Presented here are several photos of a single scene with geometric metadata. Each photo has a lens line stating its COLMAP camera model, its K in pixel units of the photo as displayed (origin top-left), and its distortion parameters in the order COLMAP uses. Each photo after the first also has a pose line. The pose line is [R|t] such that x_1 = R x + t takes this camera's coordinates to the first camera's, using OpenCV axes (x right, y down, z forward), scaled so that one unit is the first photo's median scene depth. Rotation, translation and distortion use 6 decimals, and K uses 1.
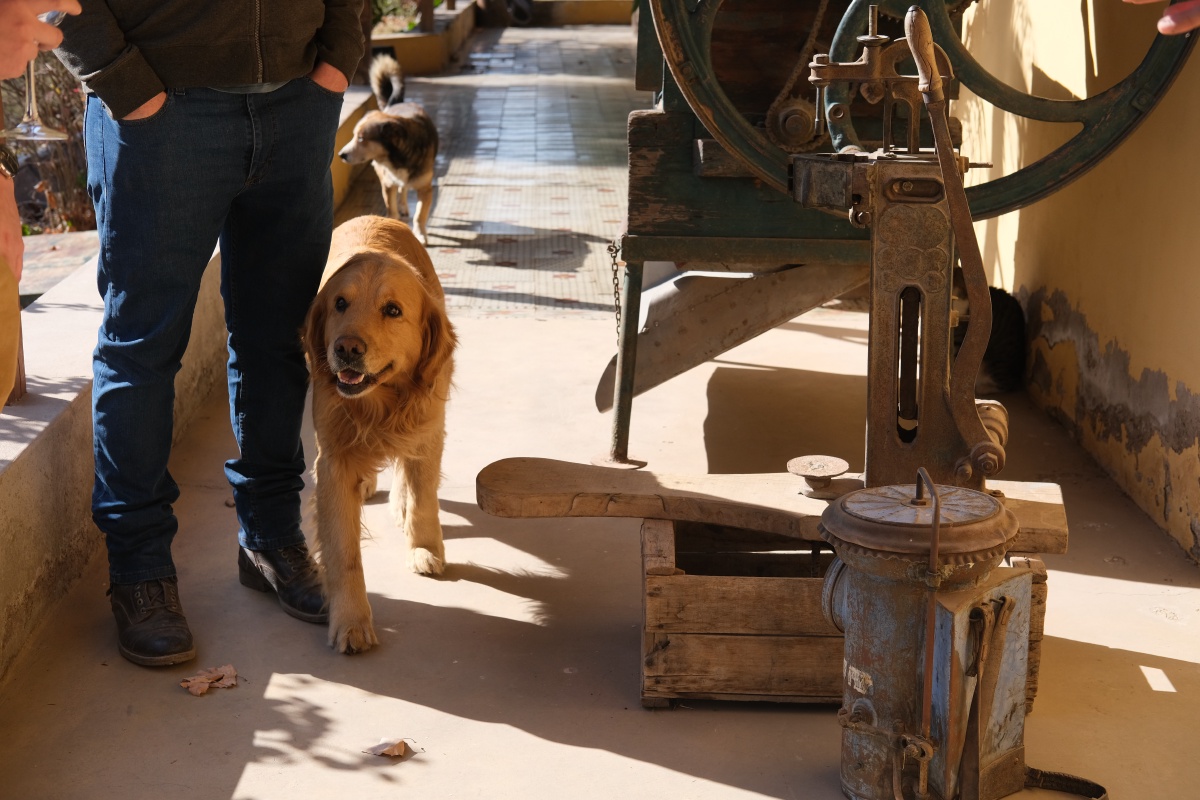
lens RADIAL K [[1939.8, 0, 600.0], [0, 1939.8, 451.4], [0, 0, 1]] dist [-0.016017, -0.057934]
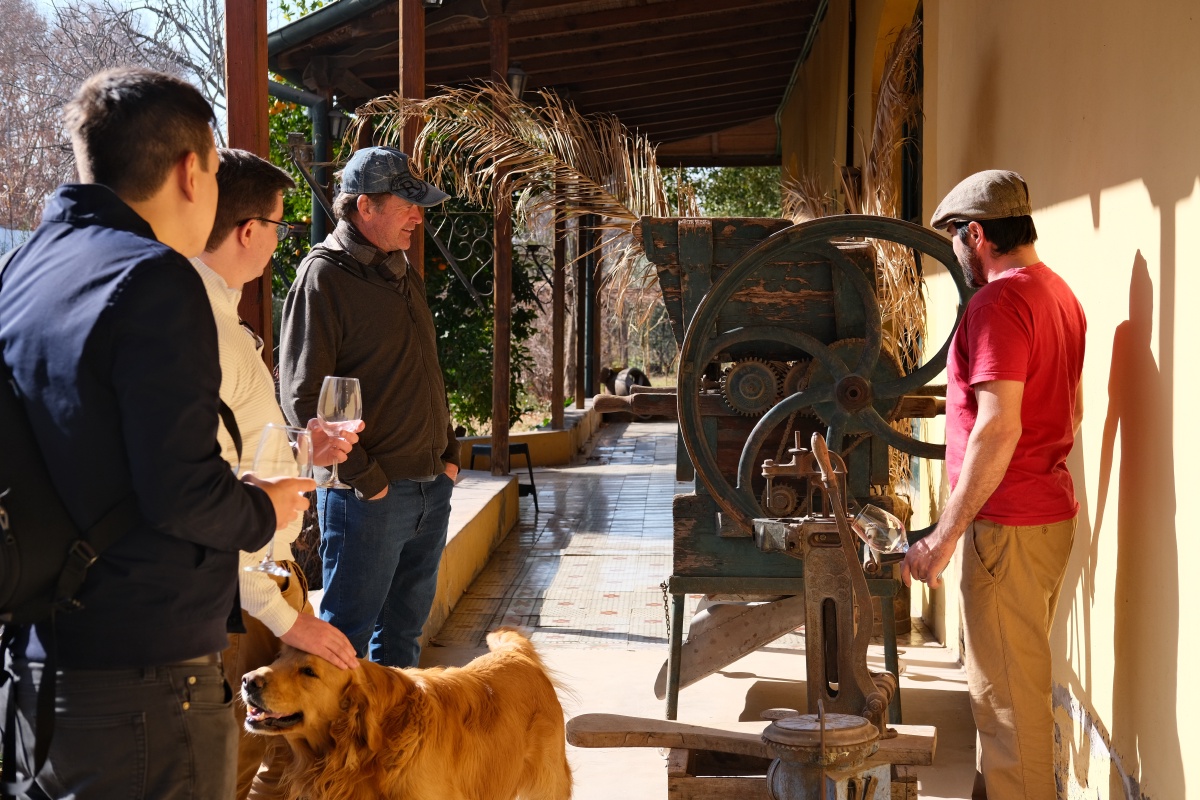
lens RADIAL K [[1939.8, 0, 600.0], [0, 1939.8, 451.4], [0, 0, 1]] dist [-0.016017, -0.057934]
pose [[0.997496, -0.010354, -0.069961, 0.063149], [-0.003534, 0.980693, -0.195521, 0.086051], [0.070635, 0.195279, 0.978201, -0.482201]]
